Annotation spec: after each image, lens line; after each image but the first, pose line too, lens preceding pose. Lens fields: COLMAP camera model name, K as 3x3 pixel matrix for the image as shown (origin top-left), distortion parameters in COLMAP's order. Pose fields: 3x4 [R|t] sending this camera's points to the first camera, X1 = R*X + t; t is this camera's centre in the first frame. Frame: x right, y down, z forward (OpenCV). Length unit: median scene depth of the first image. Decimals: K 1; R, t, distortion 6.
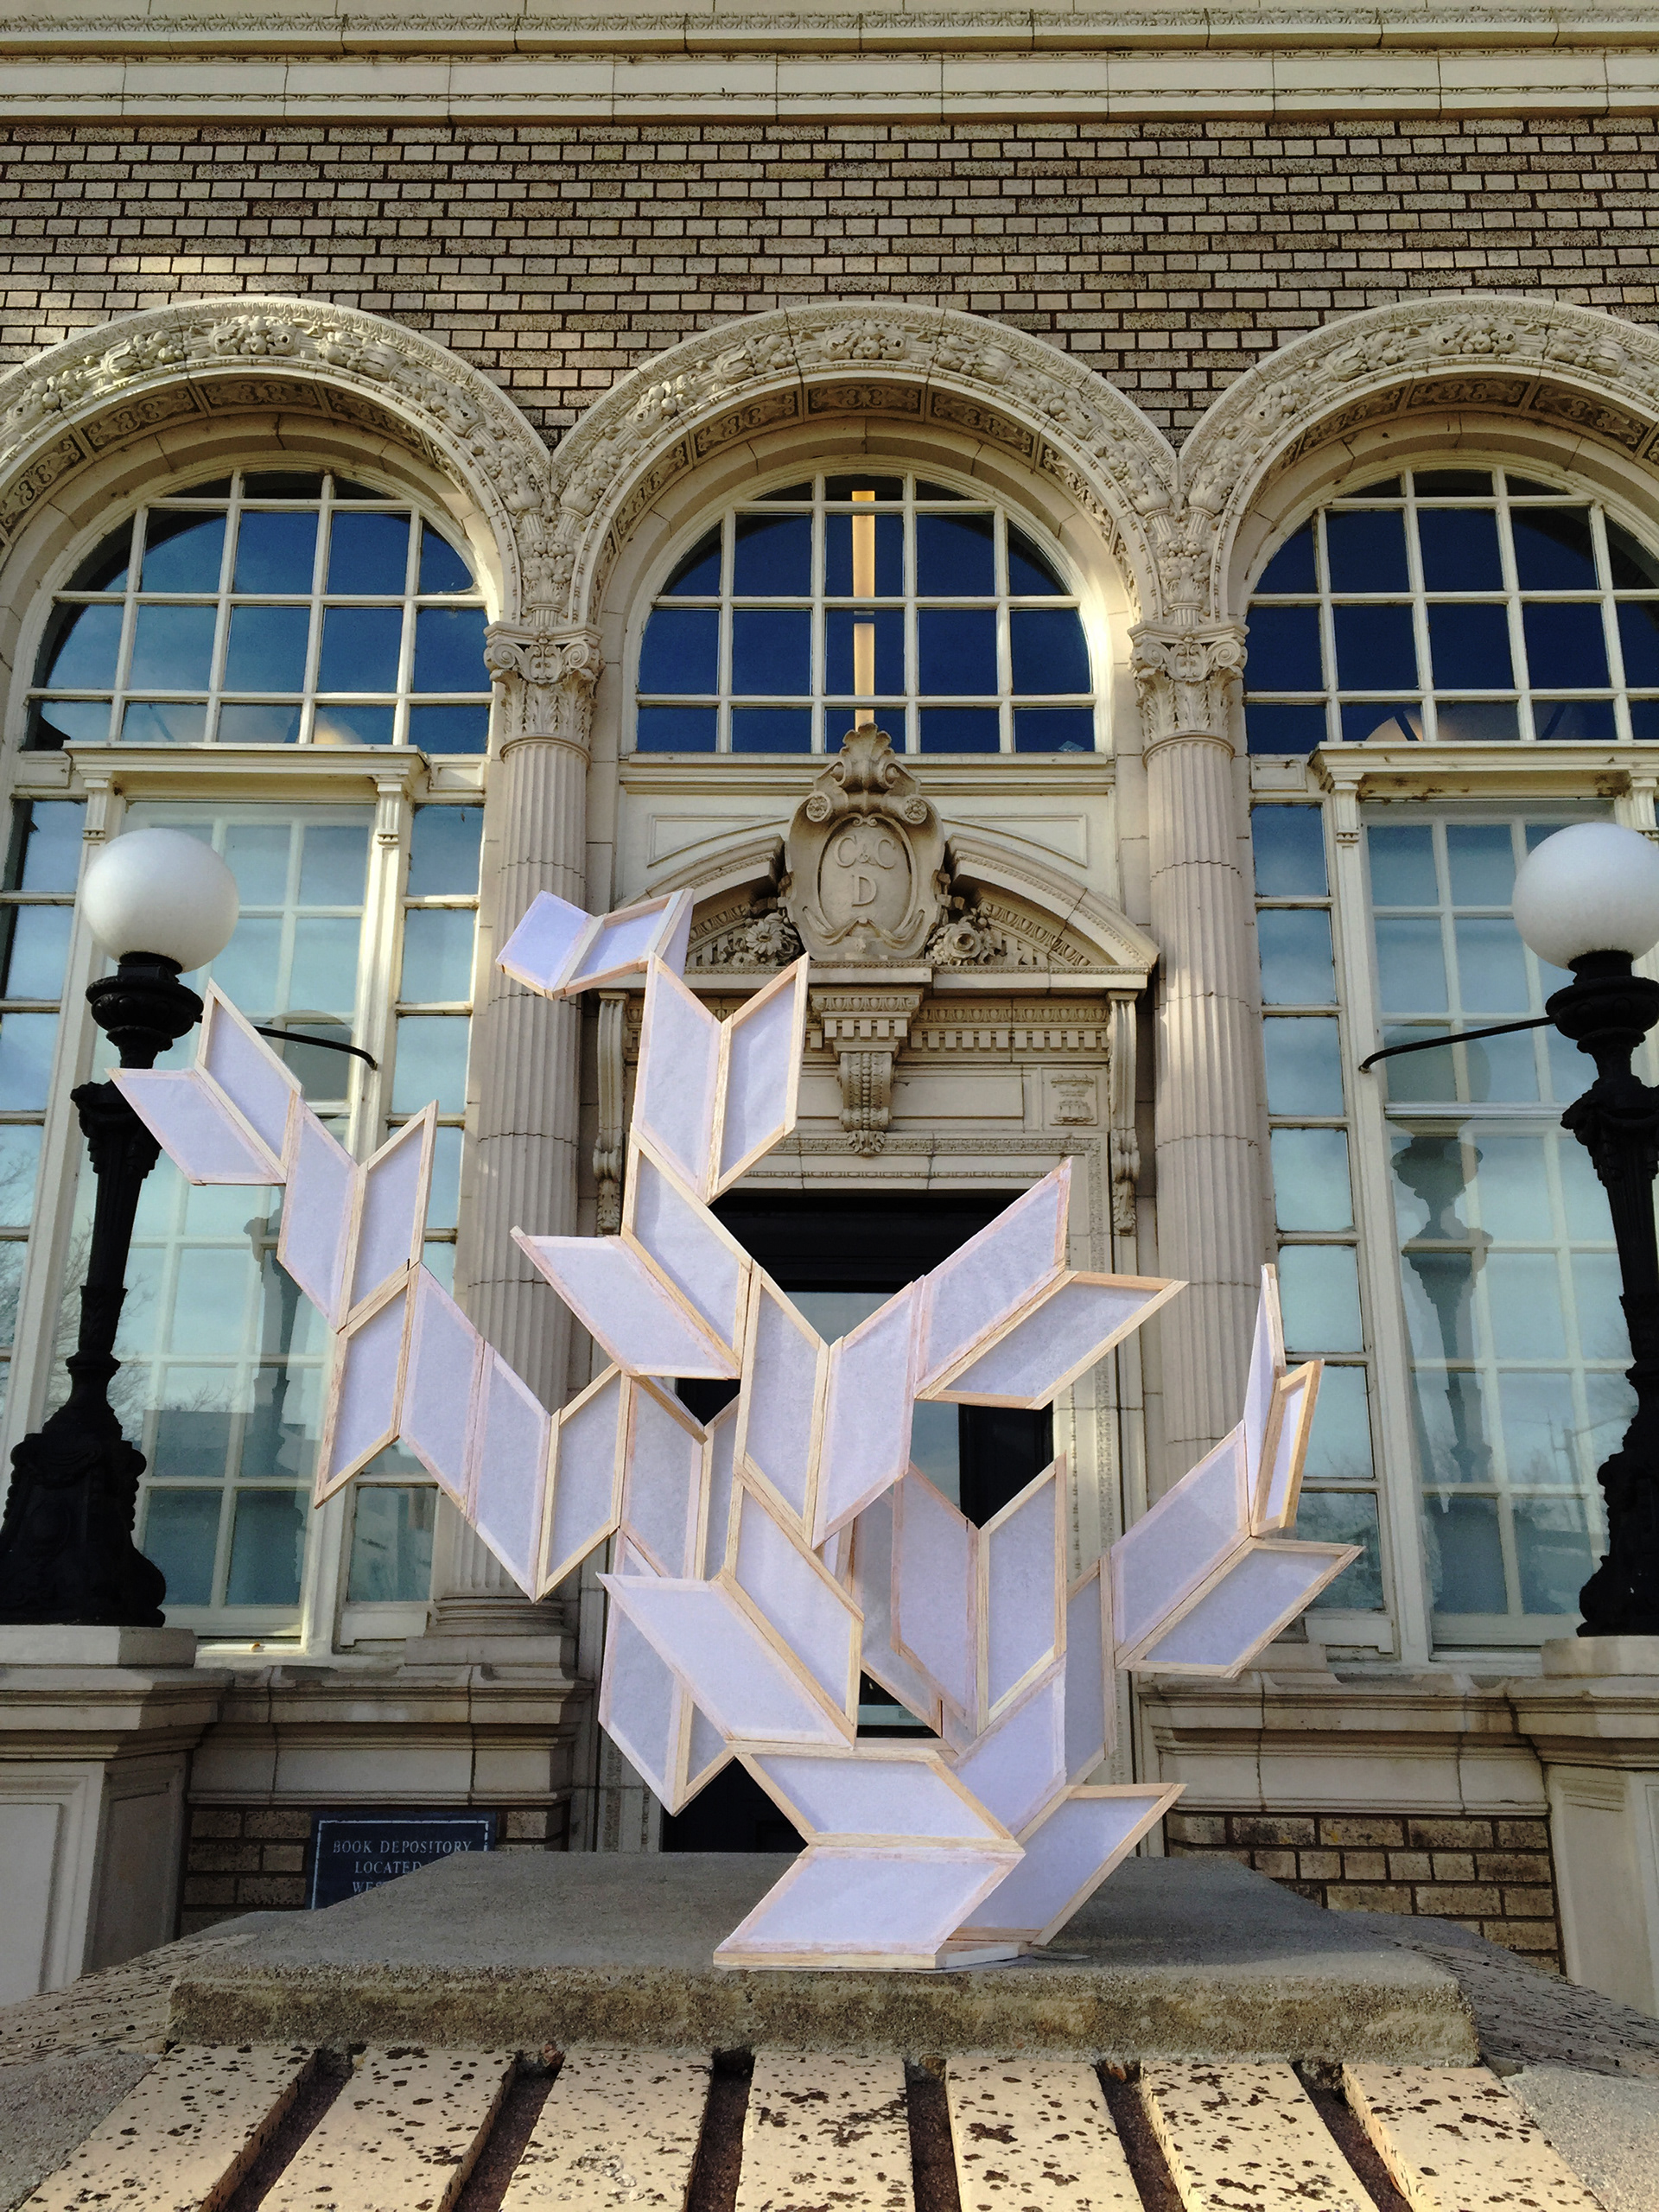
lens RADIAL K [[1849.6, 0, 872.2], [0, 1849.6, 1113.0], [0, 0, 1]] dist [0.063121, -0.025275]
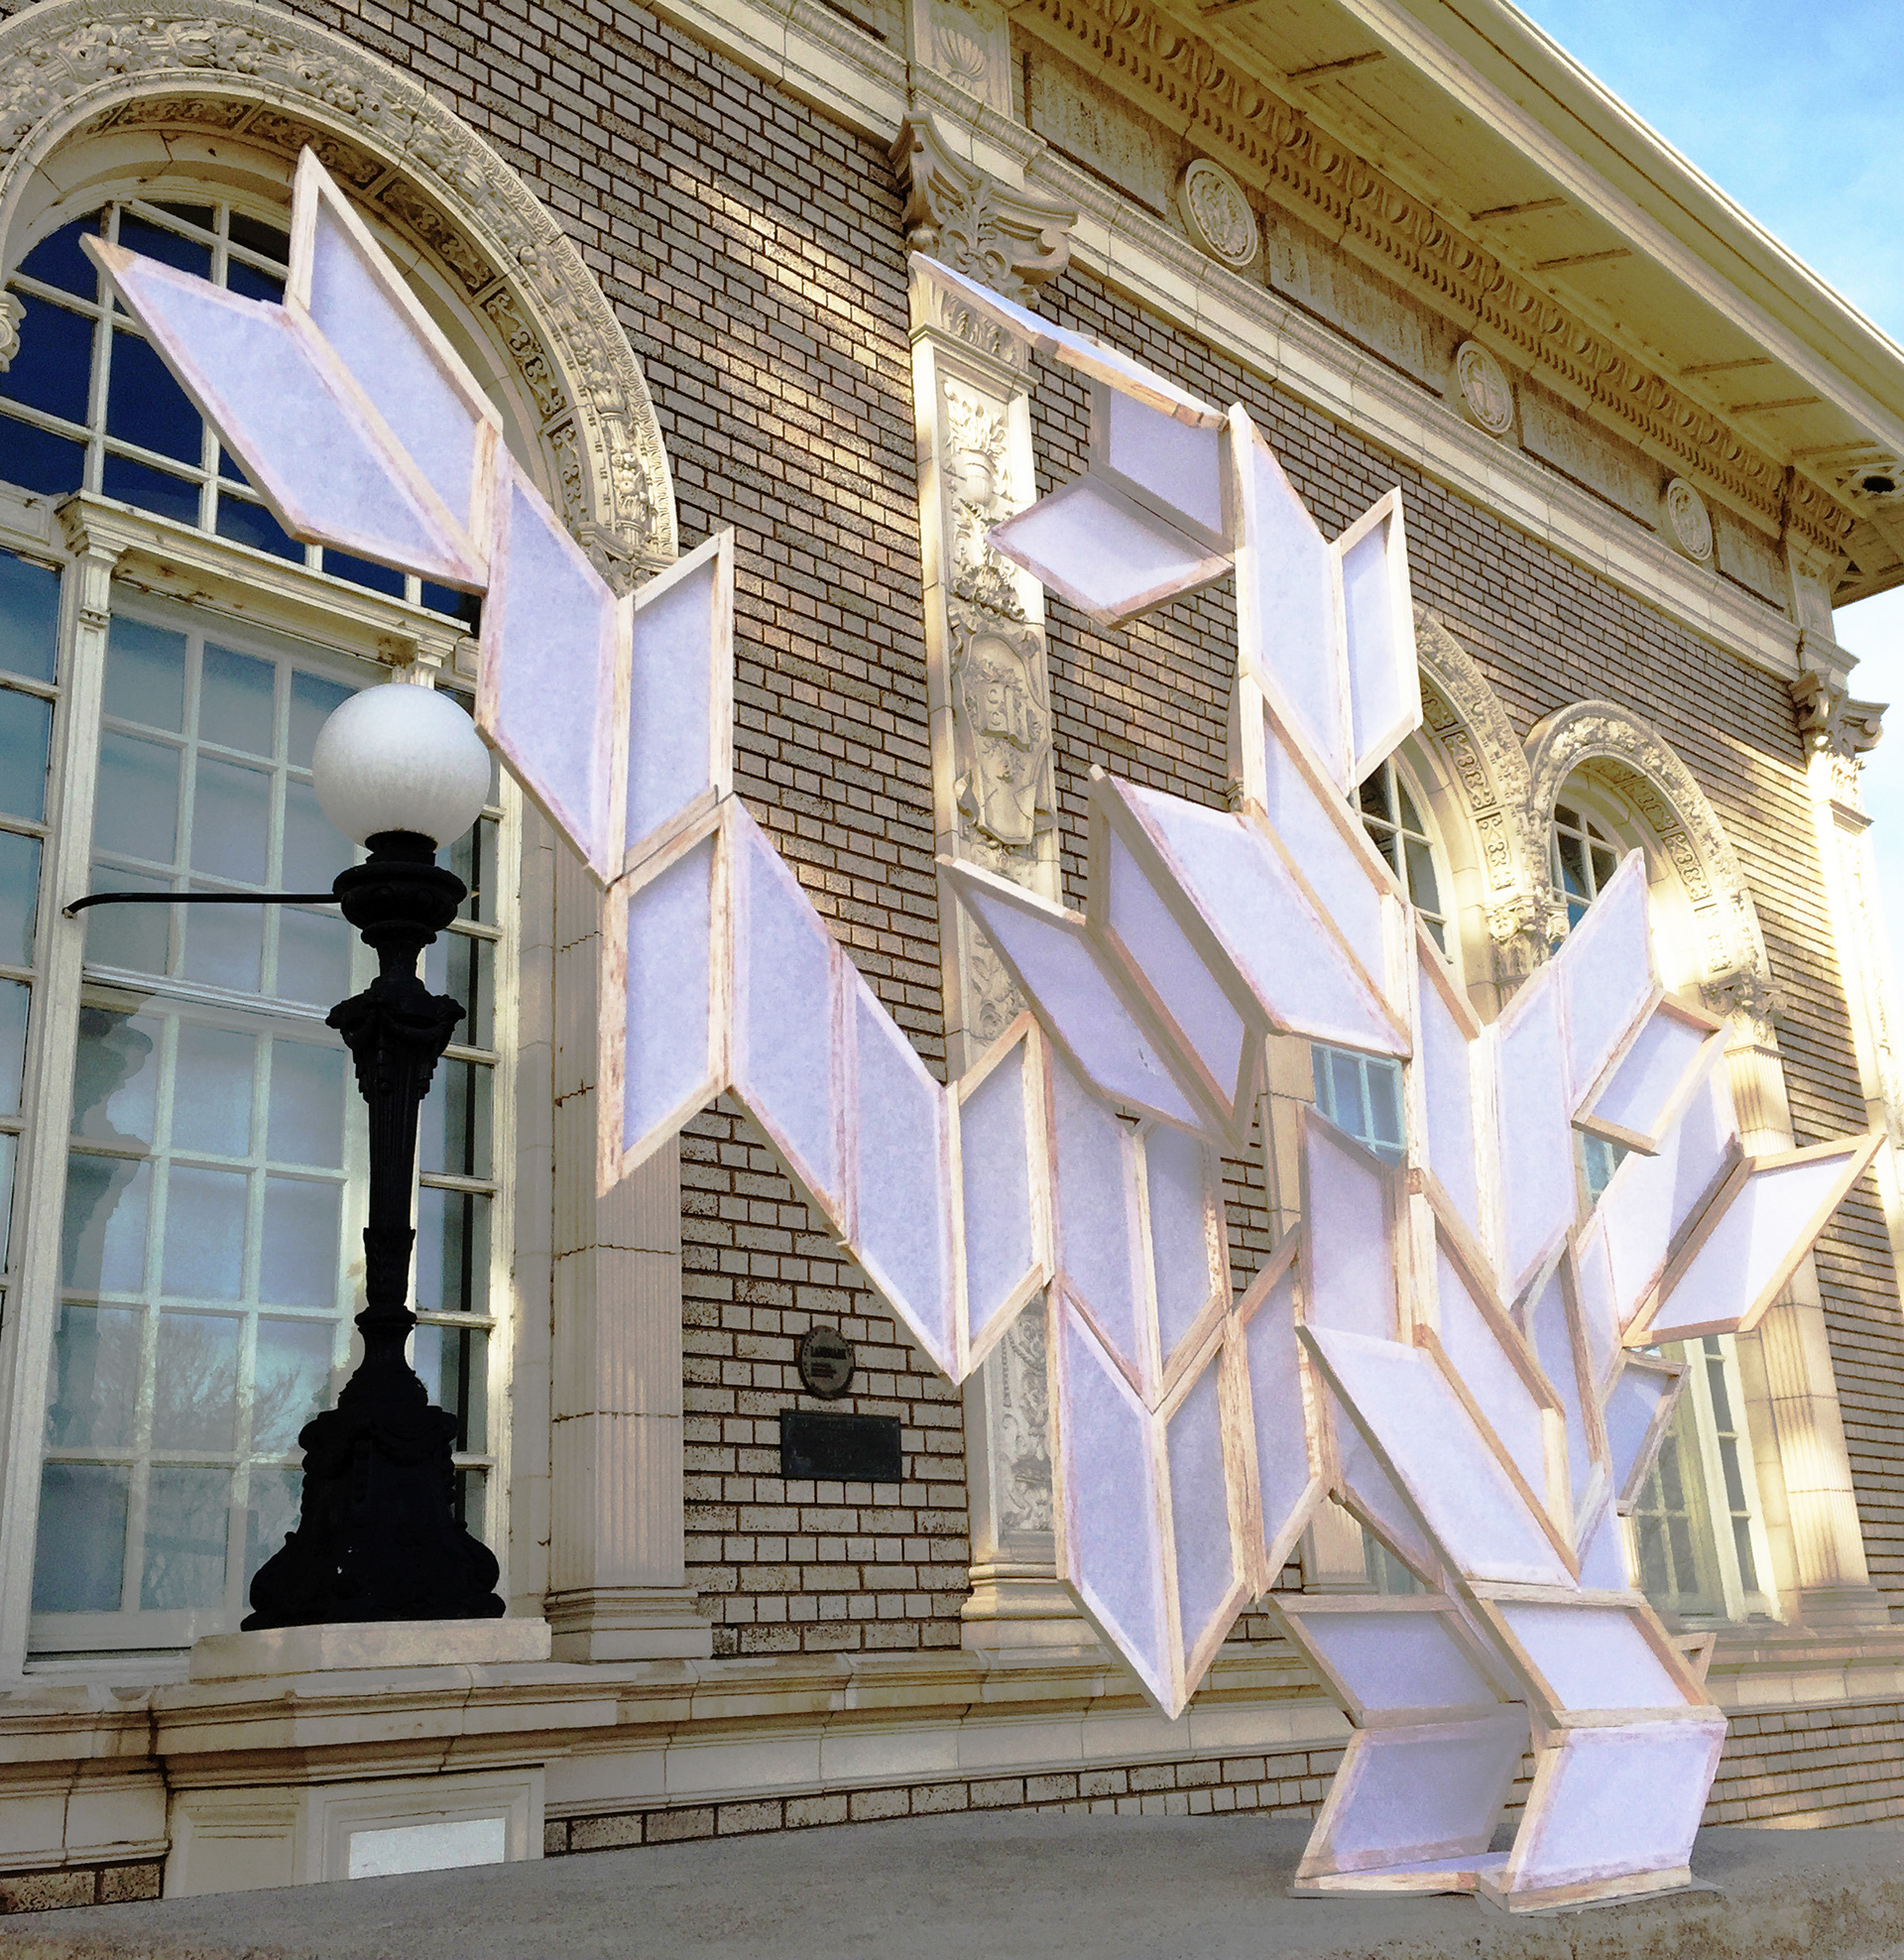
lens RADIAL K [[2185.2, 0, 961.3], [0, 2185.2, 991.1], [0, 0, 1]] dist [0.051199, 0.000000]
pose [[0.706213, 0.171491, 0.686917, -0.102258], [-0.155852, 0.984078, -0.085448, 0.029591], [-0.690633, -0.046713, 0.721695, 0.074767]]
